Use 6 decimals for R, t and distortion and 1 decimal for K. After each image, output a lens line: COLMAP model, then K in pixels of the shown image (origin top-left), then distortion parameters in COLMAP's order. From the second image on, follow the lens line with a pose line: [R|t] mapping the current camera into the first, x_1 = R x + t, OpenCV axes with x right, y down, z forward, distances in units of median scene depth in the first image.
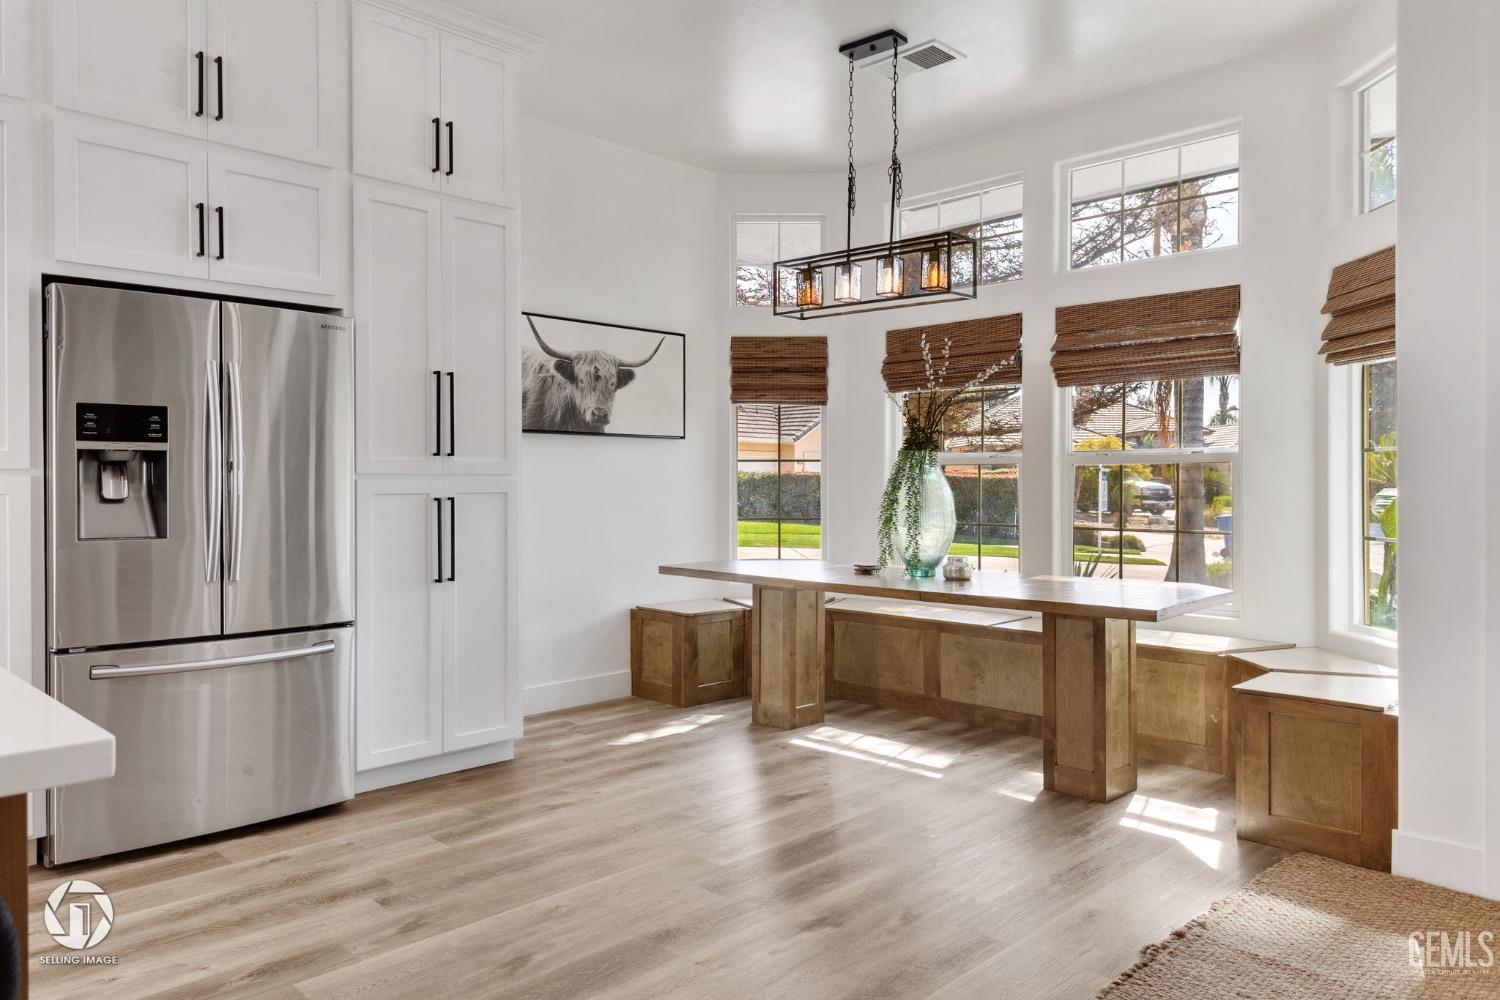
lens RADIAL K [[1031.1, 0, 747.3], [0, 1031.1, 494.3], [0, 0, 1]] dist [0.002706, -0.005005]
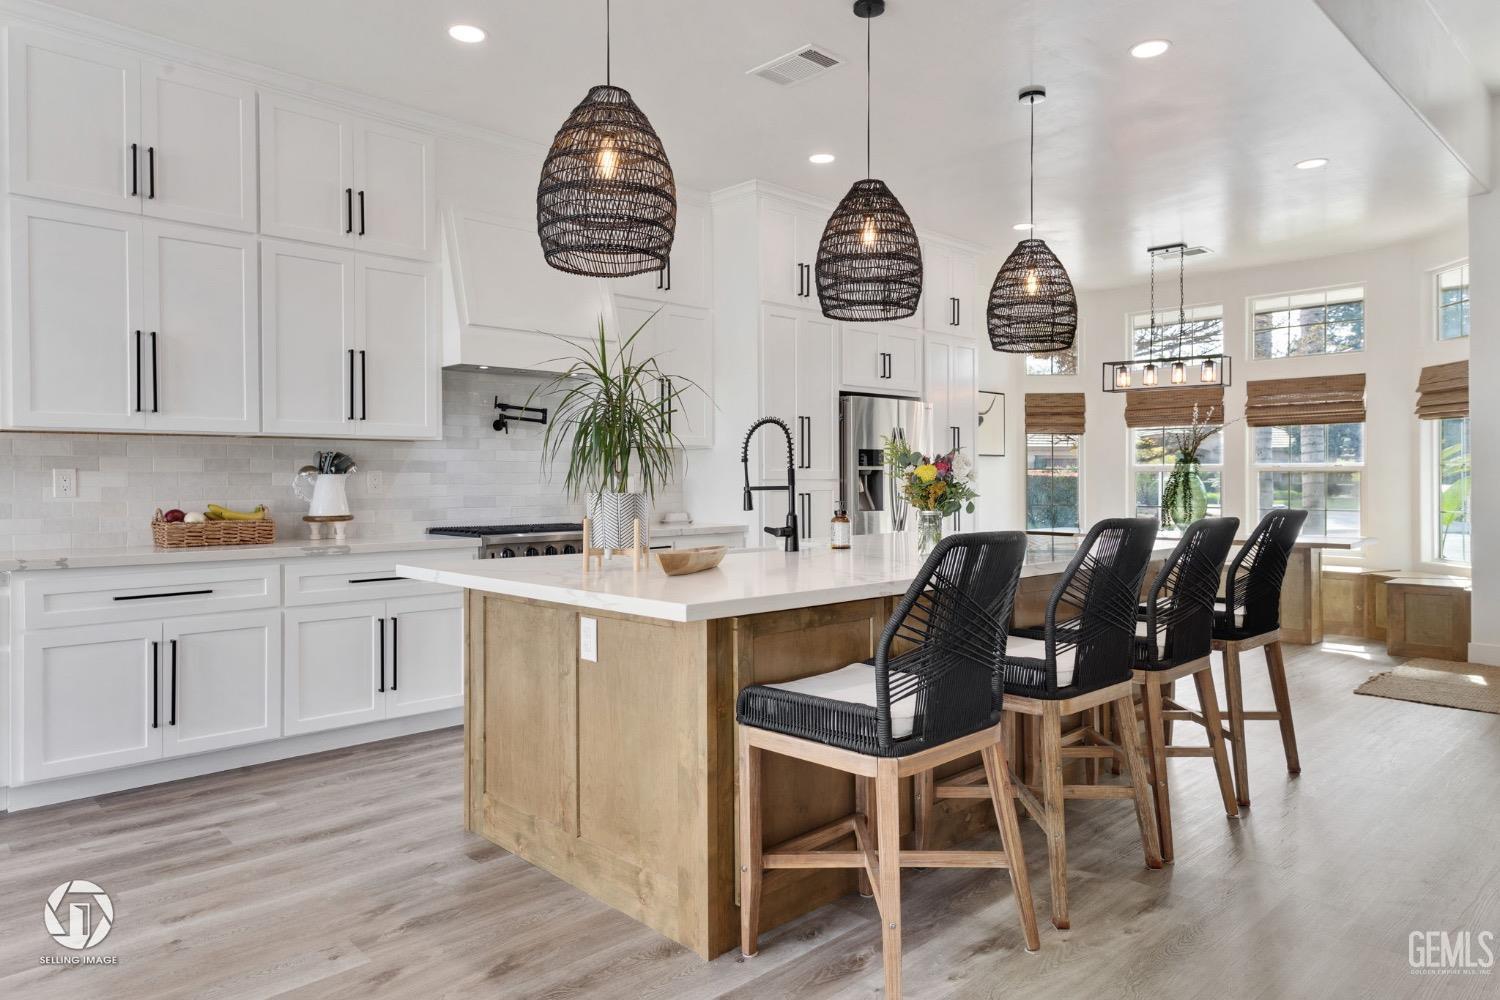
lens RADIAL K [[941.0, 0, 757.9], [0, 941.0, 489.0], [0, 0, 1]] dist [0.002902, 0.000953]
pose [[0.999572, -0.003486, -0.029051, -0.563774], [0.003455, 0.999993, -0.001145, -0.001588], [0.029055, 0.001044, 0.999577, -0.715080]]
